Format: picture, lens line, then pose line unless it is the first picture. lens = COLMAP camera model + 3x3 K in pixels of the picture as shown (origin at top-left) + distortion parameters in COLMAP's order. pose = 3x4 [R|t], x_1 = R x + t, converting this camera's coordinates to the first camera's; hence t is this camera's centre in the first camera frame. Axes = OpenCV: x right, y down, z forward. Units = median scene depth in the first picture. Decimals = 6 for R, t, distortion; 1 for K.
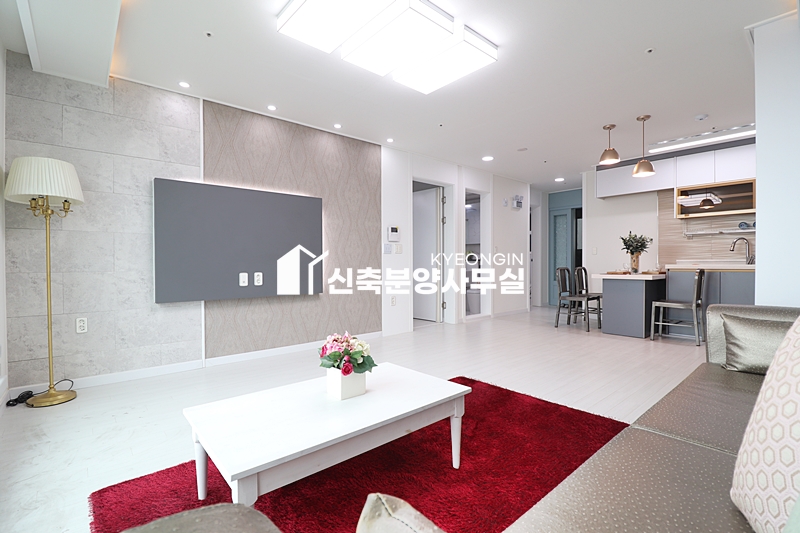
lens RADIAL K [[369.4, 0, 398.2], [0, 369.4, 267.1], [0, 0, 1]] dist [-0.005055, -0.000934]
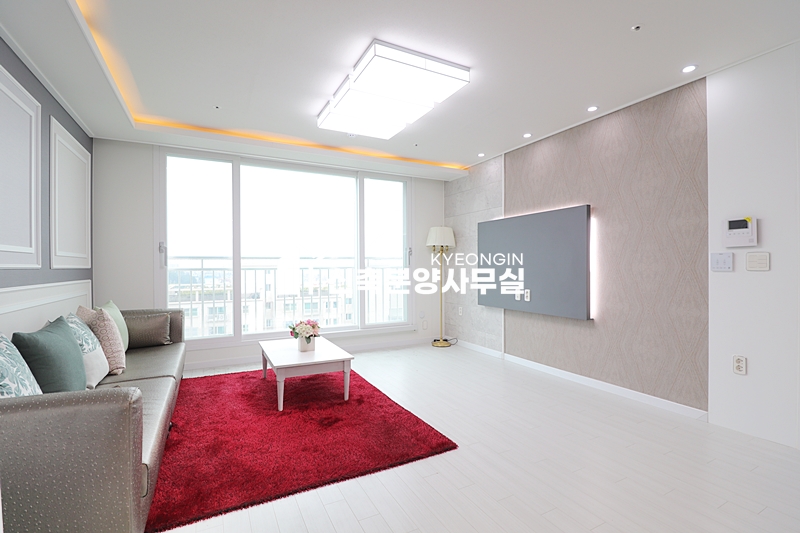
lens RADIAL K [[369.4, 0, 398.2], [0, 369.4, 265.3], [0, 0, 1]] dist [-0.005055, -0.000934]
pose [[-0.230681, 0.006526, -0.973007, 0.764762], [0.001385, 0.999979, 0.006379, -0.063609], [0.973028, 0.000124, -0.230686, 0.864043]]
